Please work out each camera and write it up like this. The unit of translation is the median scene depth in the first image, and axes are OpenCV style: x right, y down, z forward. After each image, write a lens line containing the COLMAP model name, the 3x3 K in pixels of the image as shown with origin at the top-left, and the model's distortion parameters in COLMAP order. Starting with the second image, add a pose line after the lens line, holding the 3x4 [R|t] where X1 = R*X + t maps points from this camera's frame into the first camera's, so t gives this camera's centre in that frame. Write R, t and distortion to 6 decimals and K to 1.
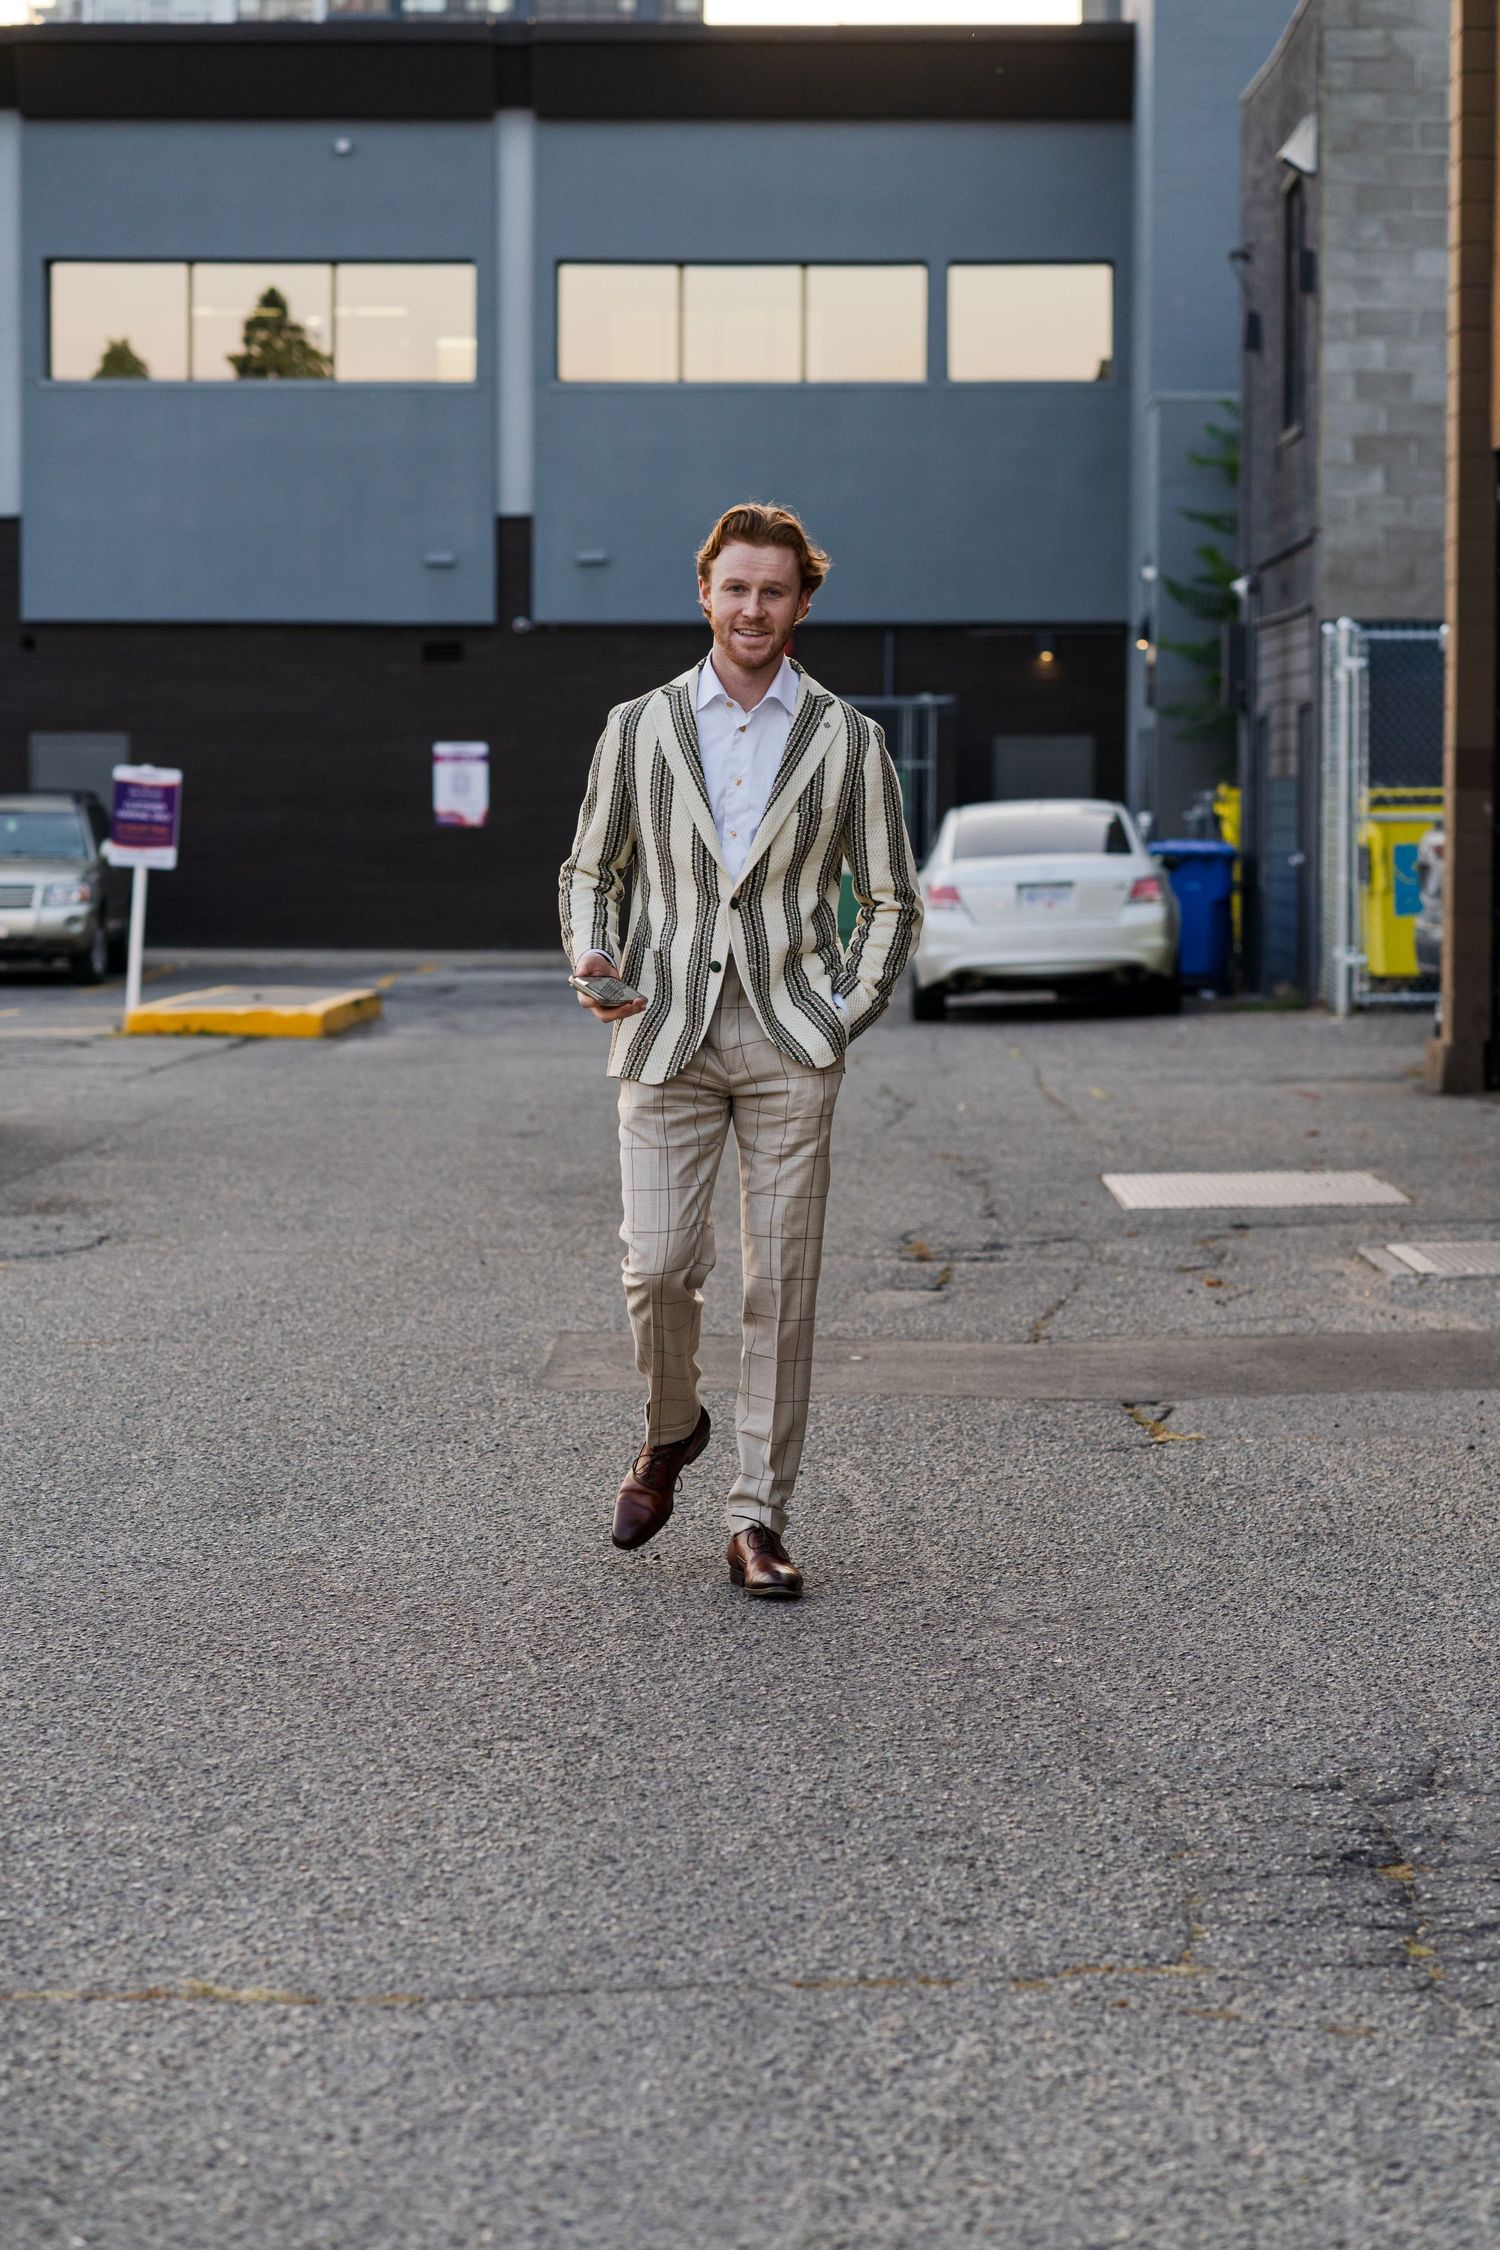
lens RADIAL K [[6284.1, 0, 750.0], [0, 6284.1, 1125.0], [0, 0, 1]] dist [-0.032853, 0.051877]
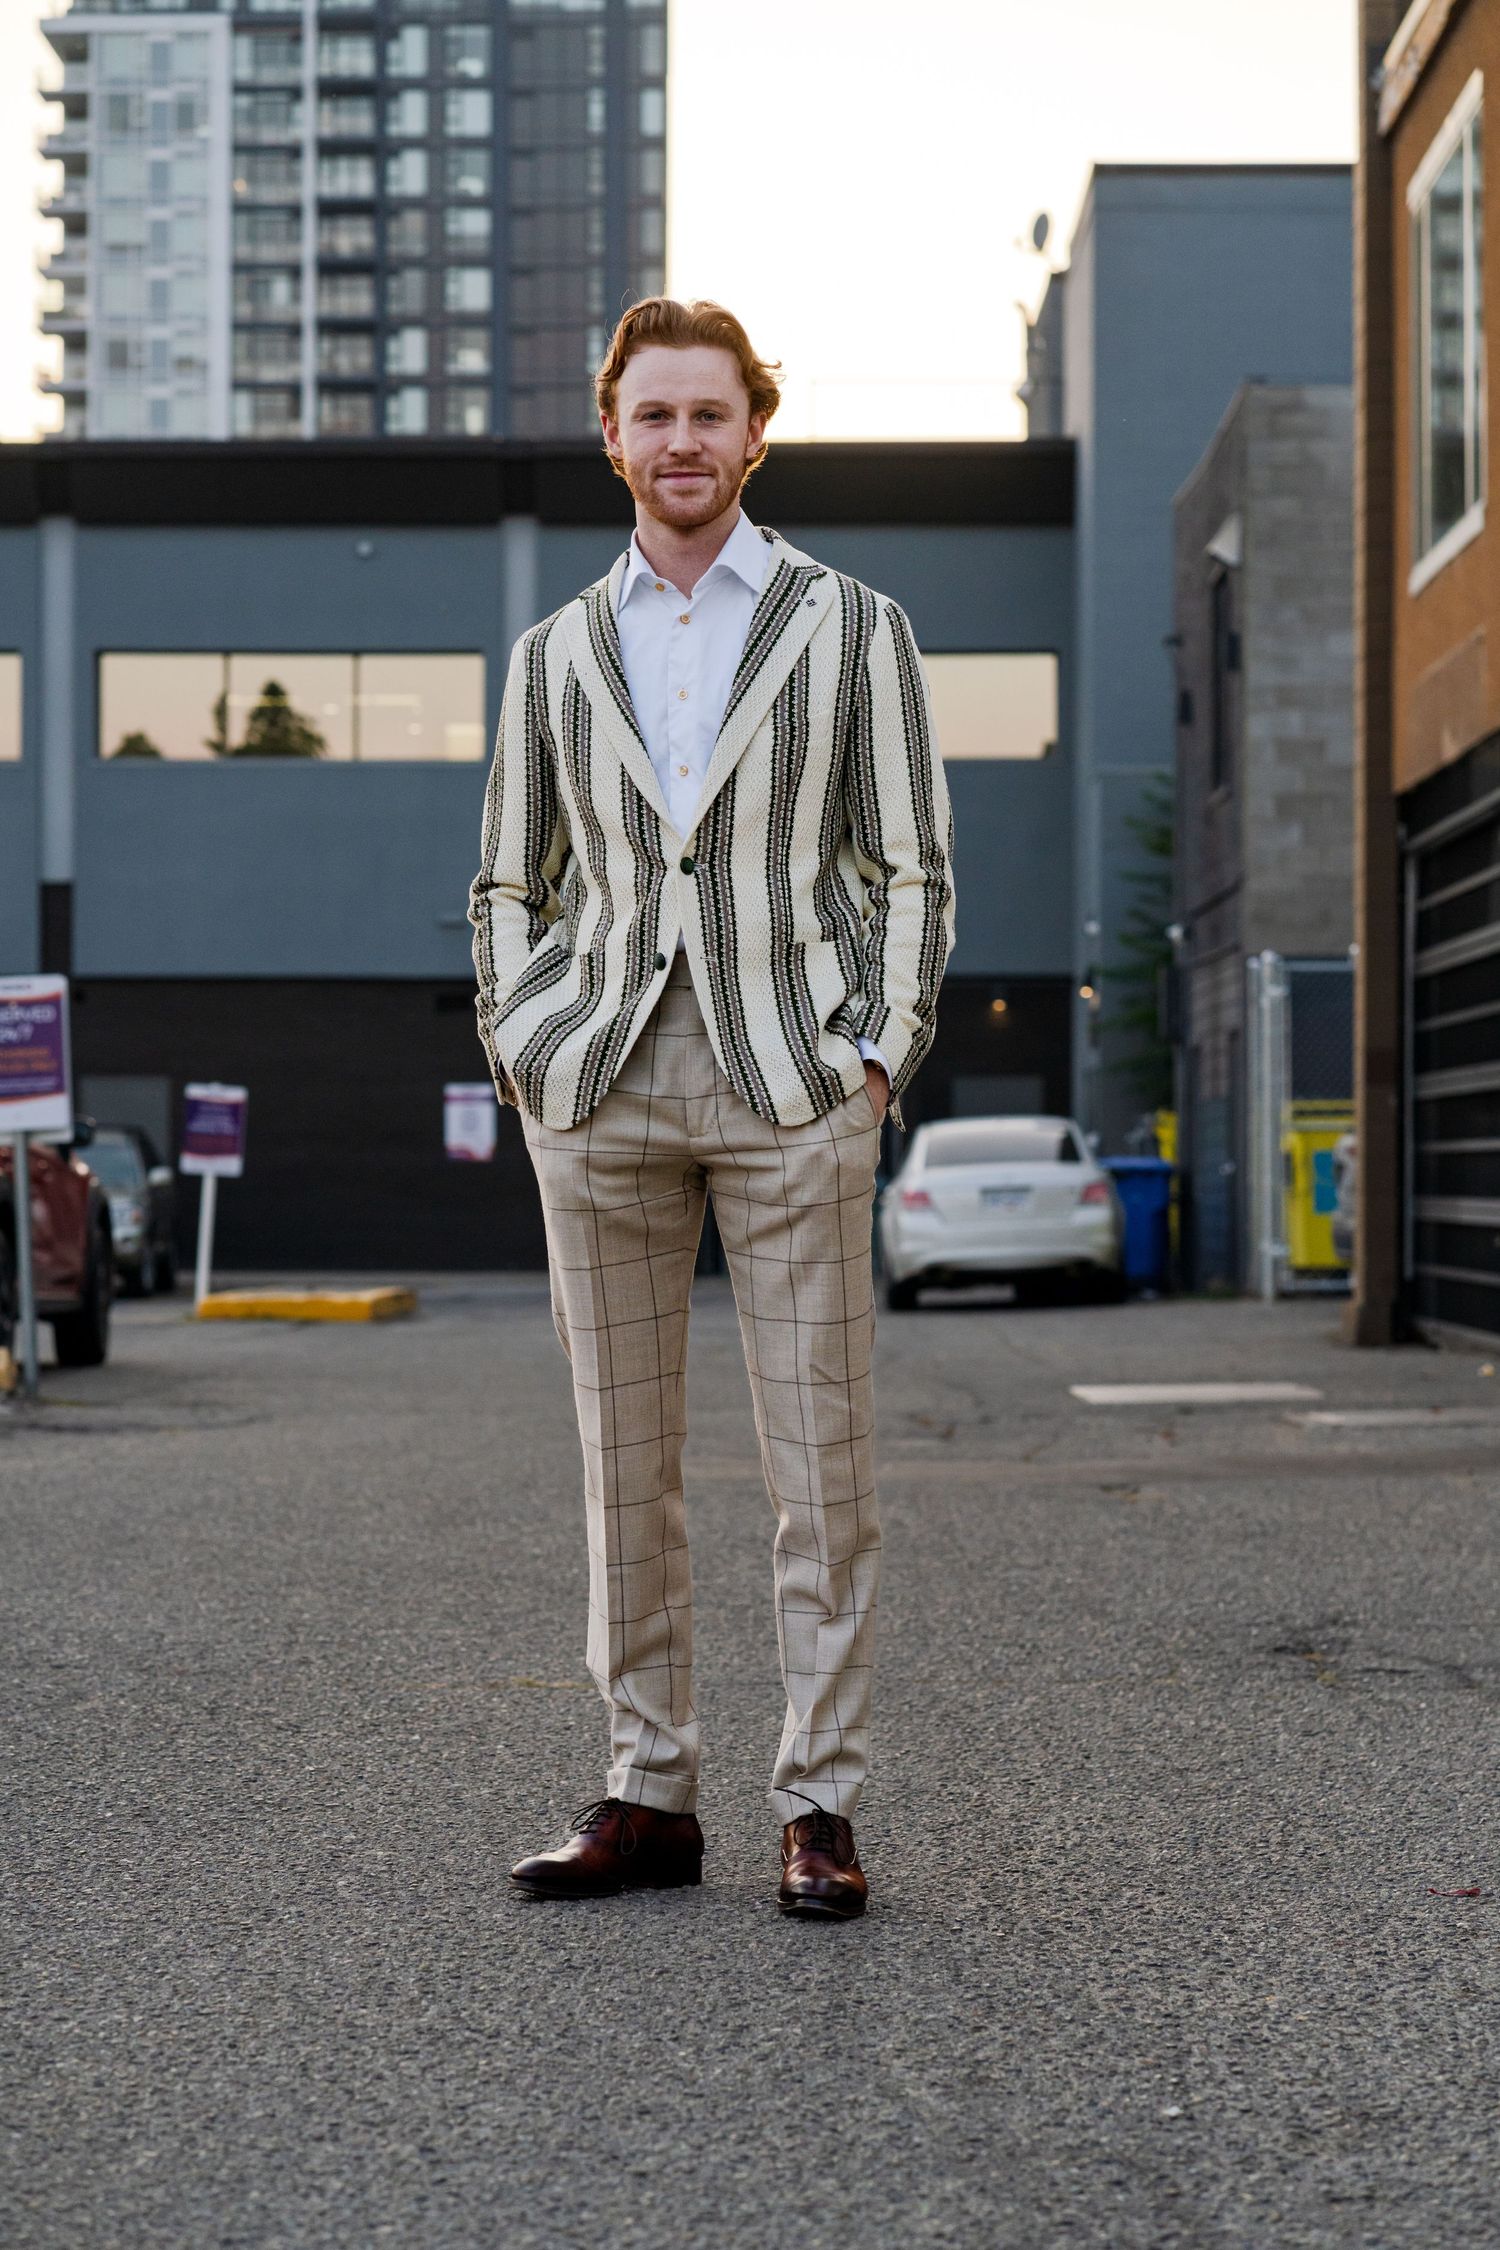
lens RADIAL K [[6284.1, 0, 750.0], [0, 6284.1, 1125.0], [0, 0, 1]] dist [-0.032853, 0.051877]
pose [[0.999928, -0.001685, 0.011868, -0.012604], [0.002476, 0.997752, -0.066963, 0.025945], [-0.011729, 0.066988, 0.997685, -0.130818]]
